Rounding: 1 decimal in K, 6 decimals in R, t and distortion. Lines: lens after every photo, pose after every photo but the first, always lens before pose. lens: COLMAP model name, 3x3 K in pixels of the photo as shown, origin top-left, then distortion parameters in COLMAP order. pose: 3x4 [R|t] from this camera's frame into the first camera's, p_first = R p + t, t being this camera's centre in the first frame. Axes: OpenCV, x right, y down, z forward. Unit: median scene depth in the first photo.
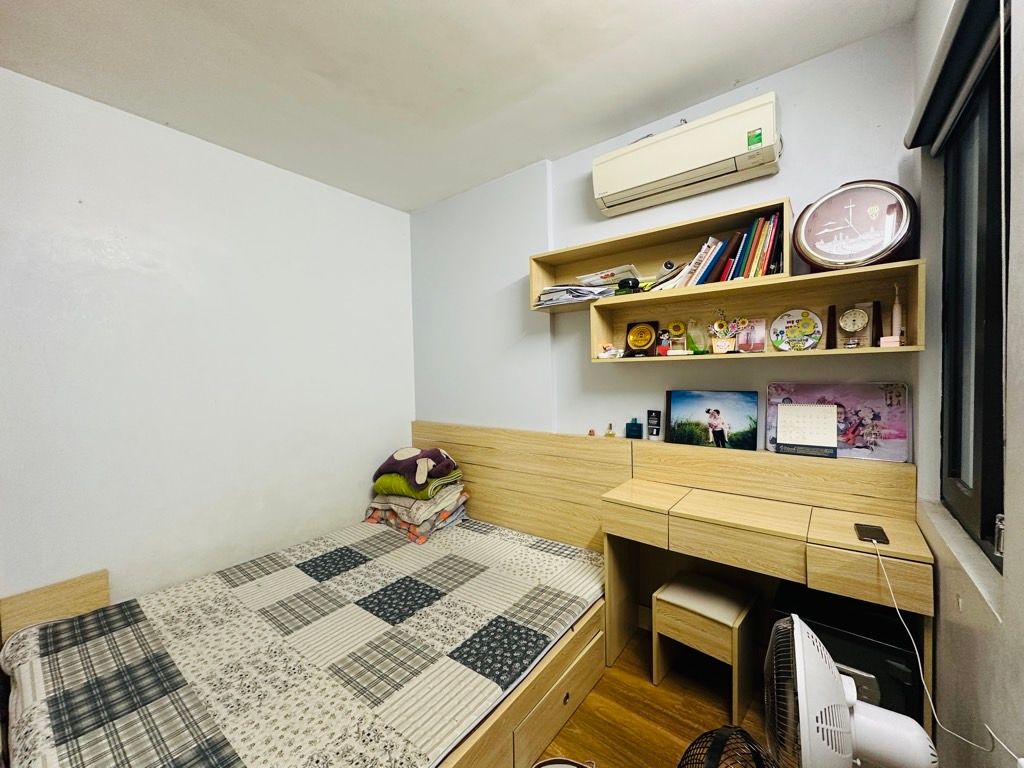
lens RADIAL K [[407.1, 0, 514.0], [0, 407.1, 381.4], [0, 0, 1]] dist [-0.002426, 0.000644]
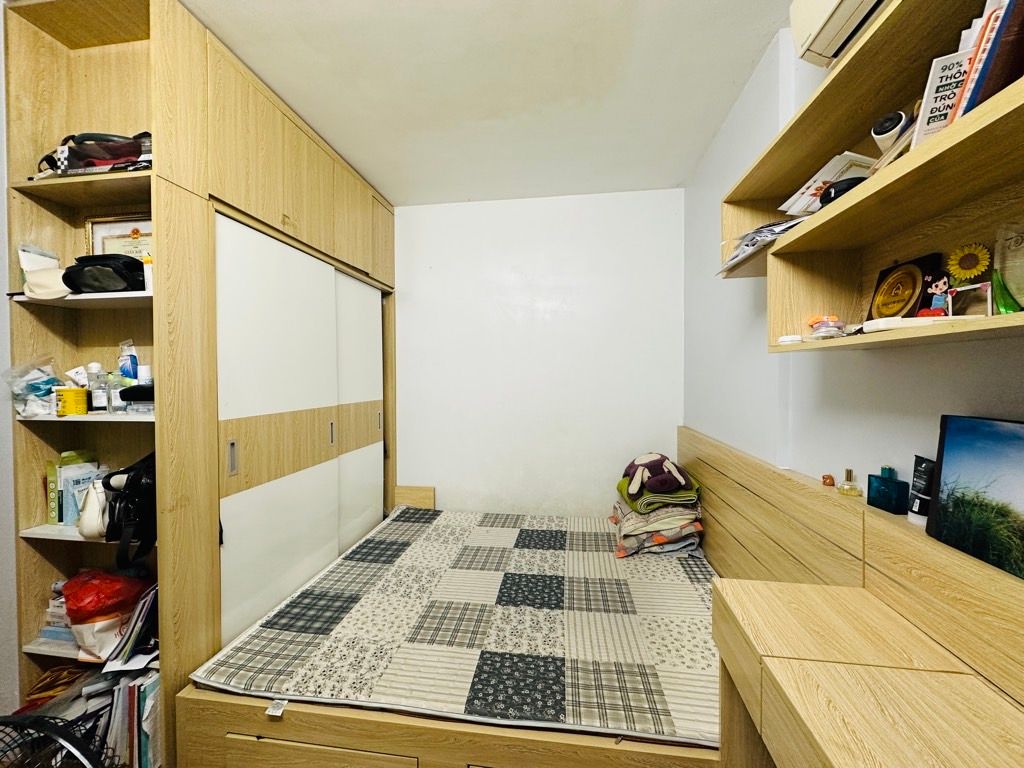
lens RADIAL K [[407.1, 0, 509.4], [0, 407.1, 382.4], [0, 0, 1]] dist [-0.002426, 0.000644]
pose [[0.490121, 0.032703, -0.871041, 0.529979], [-0.026635, 0.999391, 0.022535, -0.008497], [0.871247, 0.012155, 0.490694, 0.411351]]
